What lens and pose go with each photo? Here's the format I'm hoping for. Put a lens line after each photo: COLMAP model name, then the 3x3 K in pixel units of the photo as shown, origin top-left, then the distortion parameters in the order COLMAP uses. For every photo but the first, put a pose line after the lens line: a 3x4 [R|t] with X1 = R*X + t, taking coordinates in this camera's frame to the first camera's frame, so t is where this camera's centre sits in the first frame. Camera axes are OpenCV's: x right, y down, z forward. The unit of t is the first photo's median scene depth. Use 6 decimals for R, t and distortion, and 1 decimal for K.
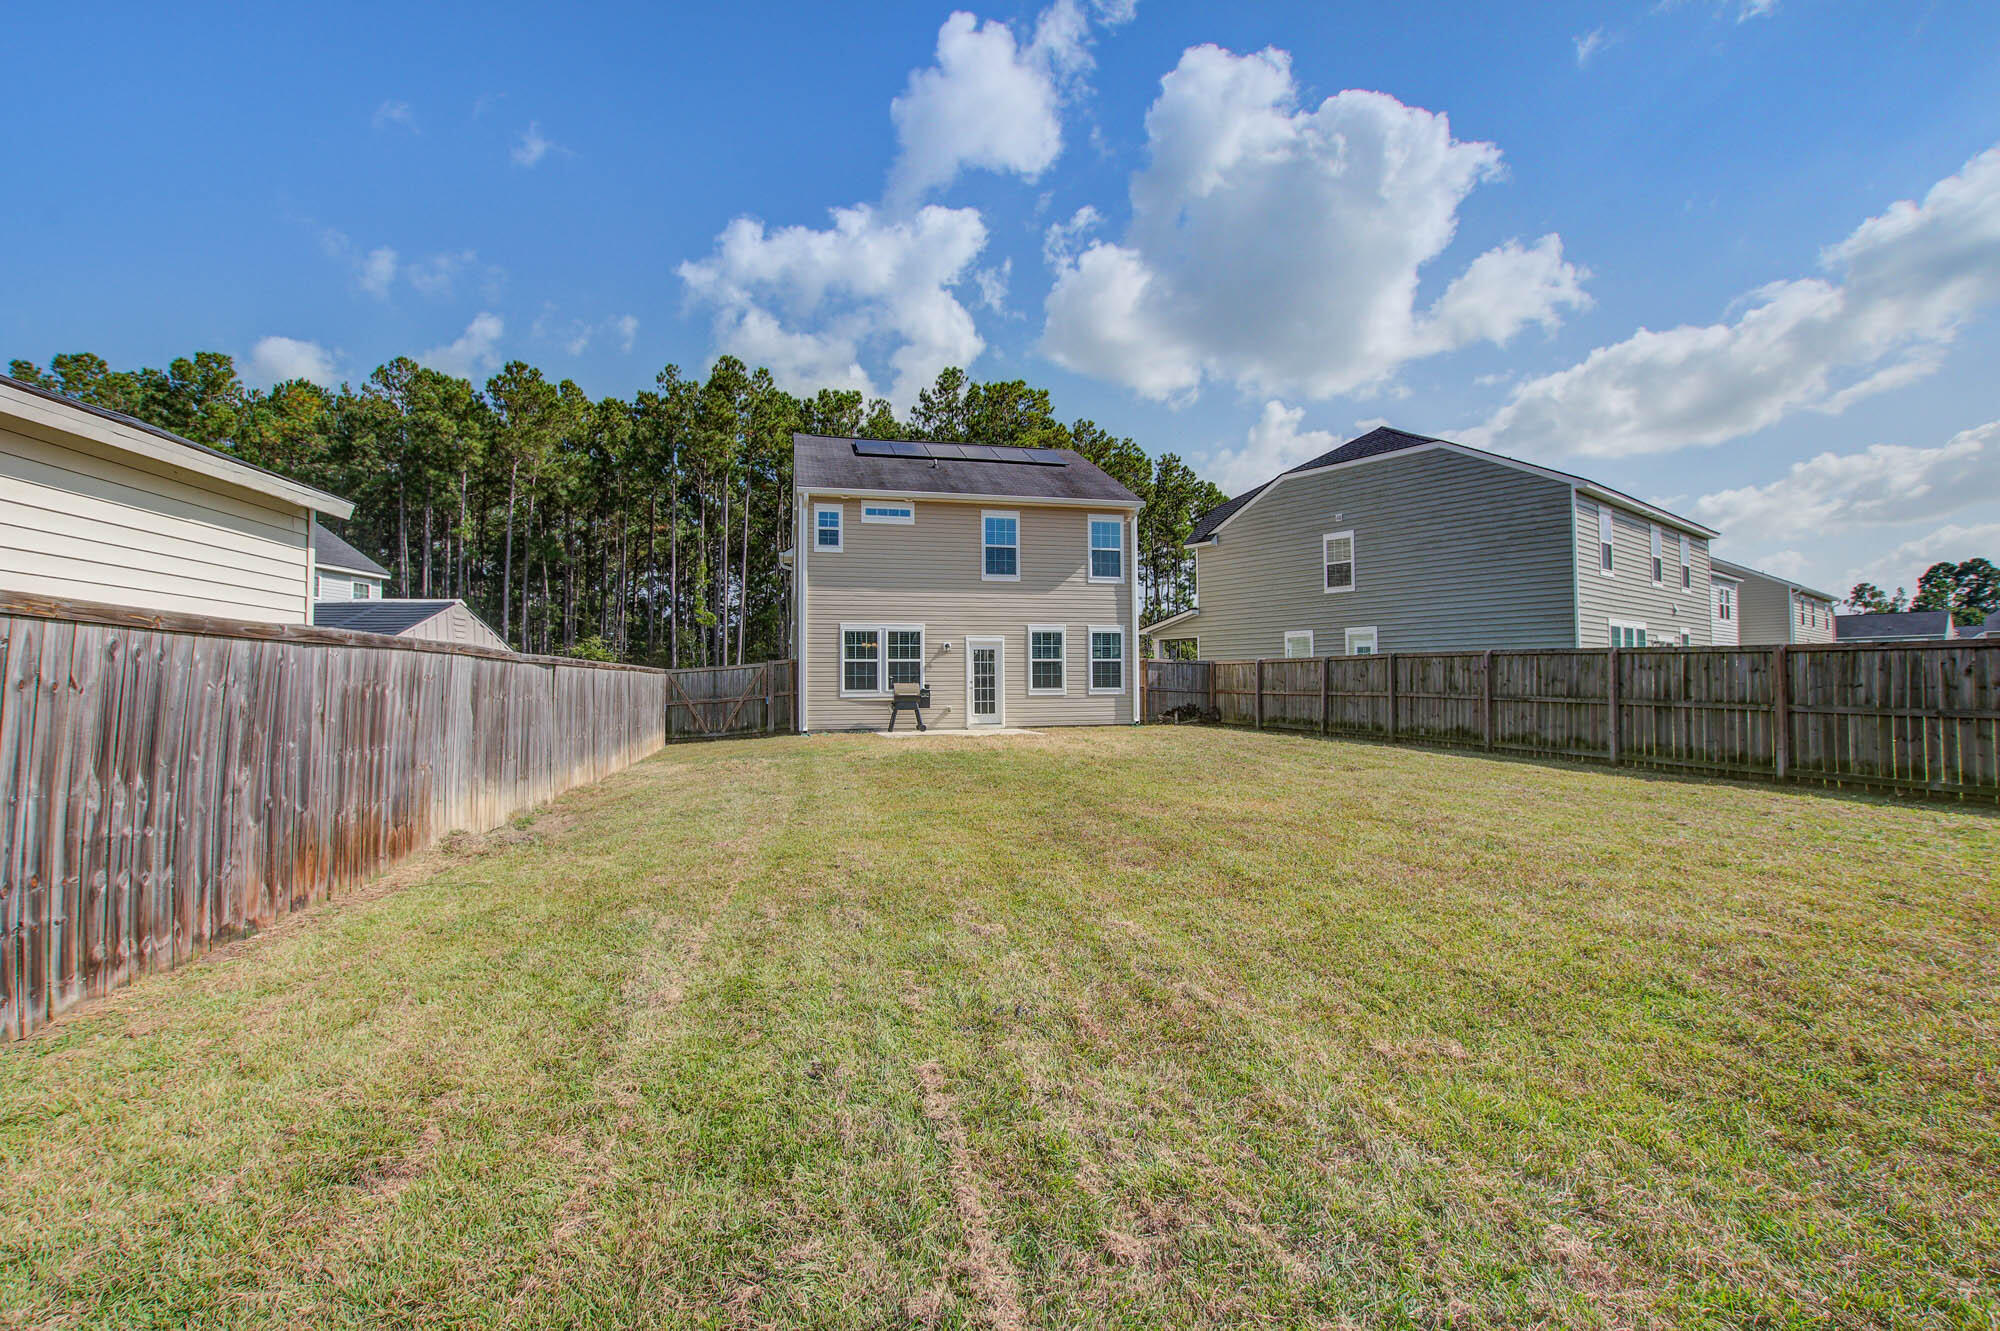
lens RADIAL K [[1031.8, 0, 1000.0], [0, 1031.8, 665.5], [0, 0, 1]] dist [-0.008556, -0.000240]
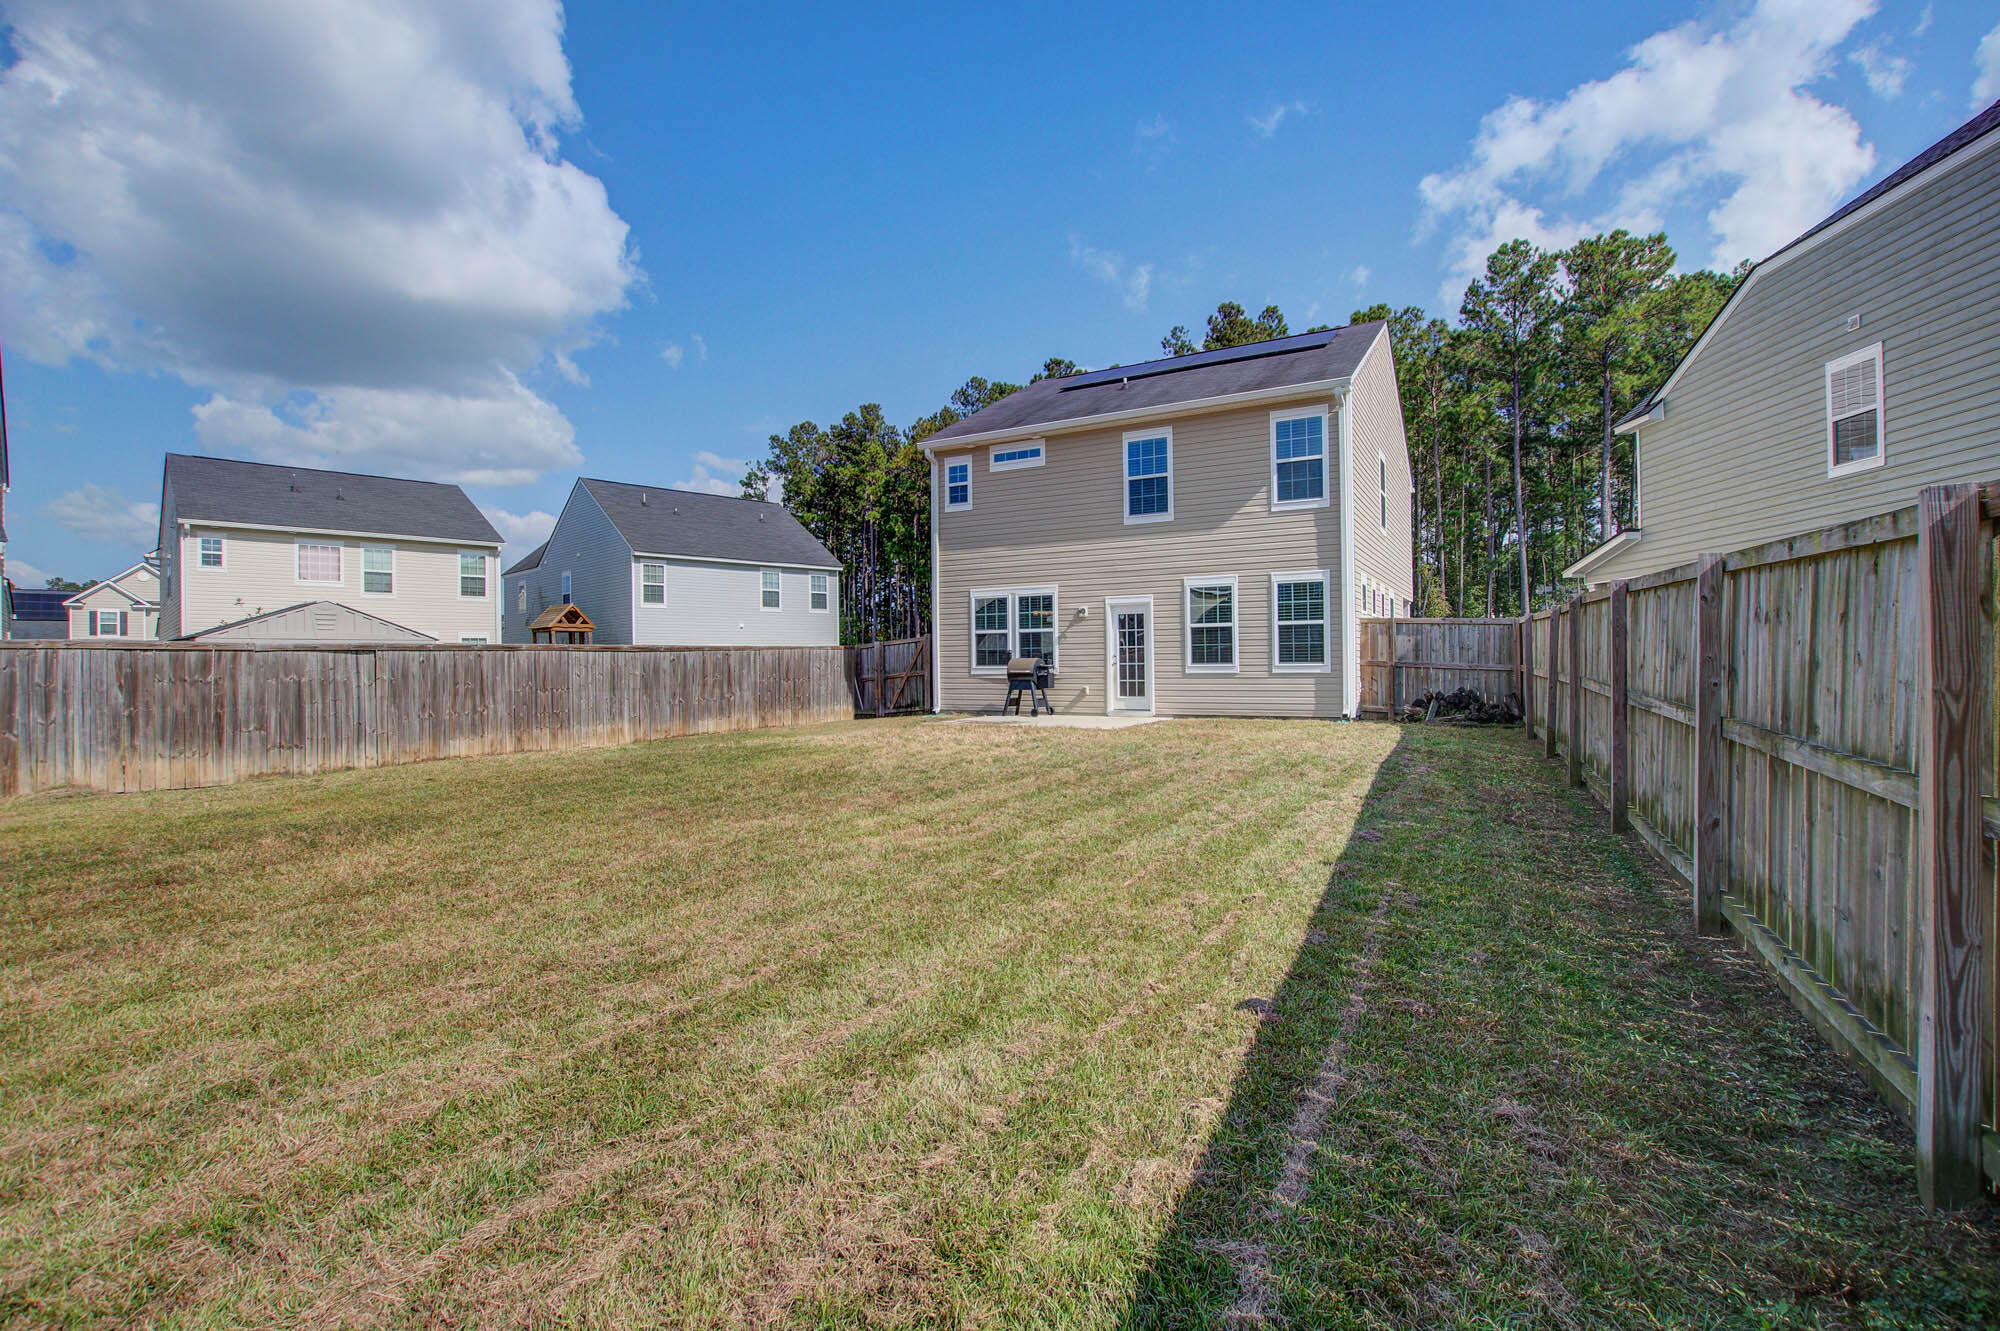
lens RADIAL K [[1031.8, 0, 1000.0], [0, 1031.8, 665.5], [0, 0, 1]] dist [-0.008556, -0.000240]
pose [[0.667008, 0.004724, -0.745036, 0.496304], [0.025676, 0.999240, 0.029324, -0.001922], [0.744608, -0.038689, 0.666380, 0.409419]]
